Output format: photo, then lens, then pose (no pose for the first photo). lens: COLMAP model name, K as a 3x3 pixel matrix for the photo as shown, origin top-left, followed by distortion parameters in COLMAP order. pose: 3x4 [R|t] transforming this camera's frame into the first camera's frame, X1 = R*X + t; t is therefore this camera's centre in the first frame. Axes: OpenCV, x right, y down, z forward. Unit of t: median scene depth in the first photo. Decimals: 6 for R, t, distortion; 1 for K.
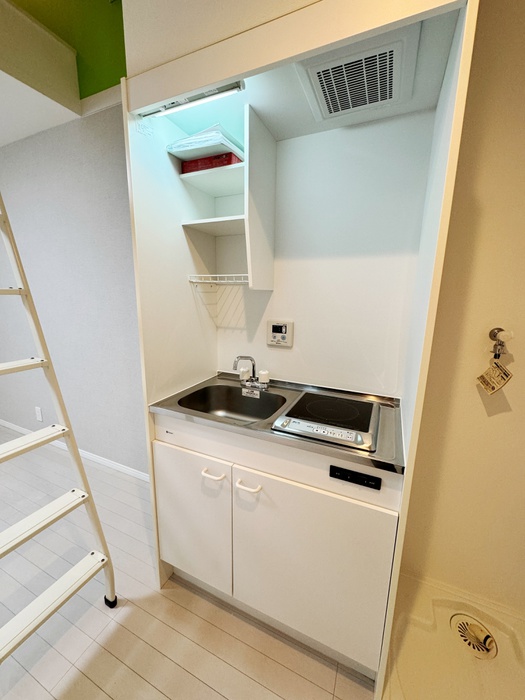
lens RADIAL K [[285.5, 0, 262.5], [0, 285.5, 350.0], [0, 0, 1]] dist [0.000217, 0.000211]
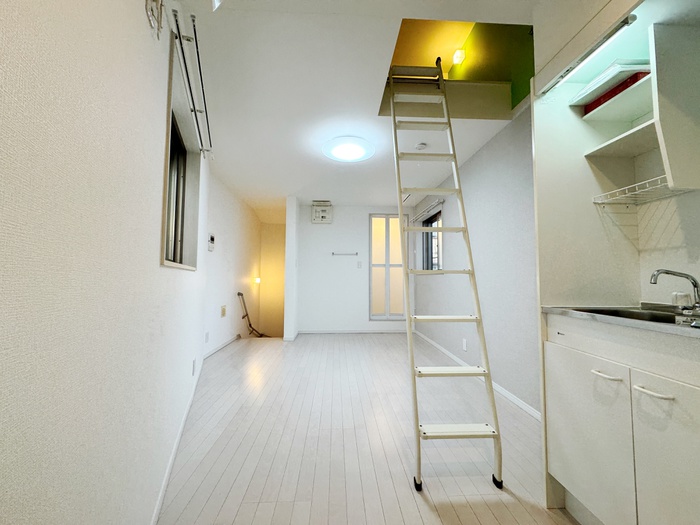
lens RADIAL K [[285.5, 0, 350.0], [0, 285.5, 262.5], [0, 0, 1]] dist [0.000217, 0.000211]
pose [[0.461411, -0.069747, -0.884440, 0.263894], [-0.176595, 0.969736, -0.168603, 0.330607], [0.869433, 0.233983, 0.435130, -0.210280]]
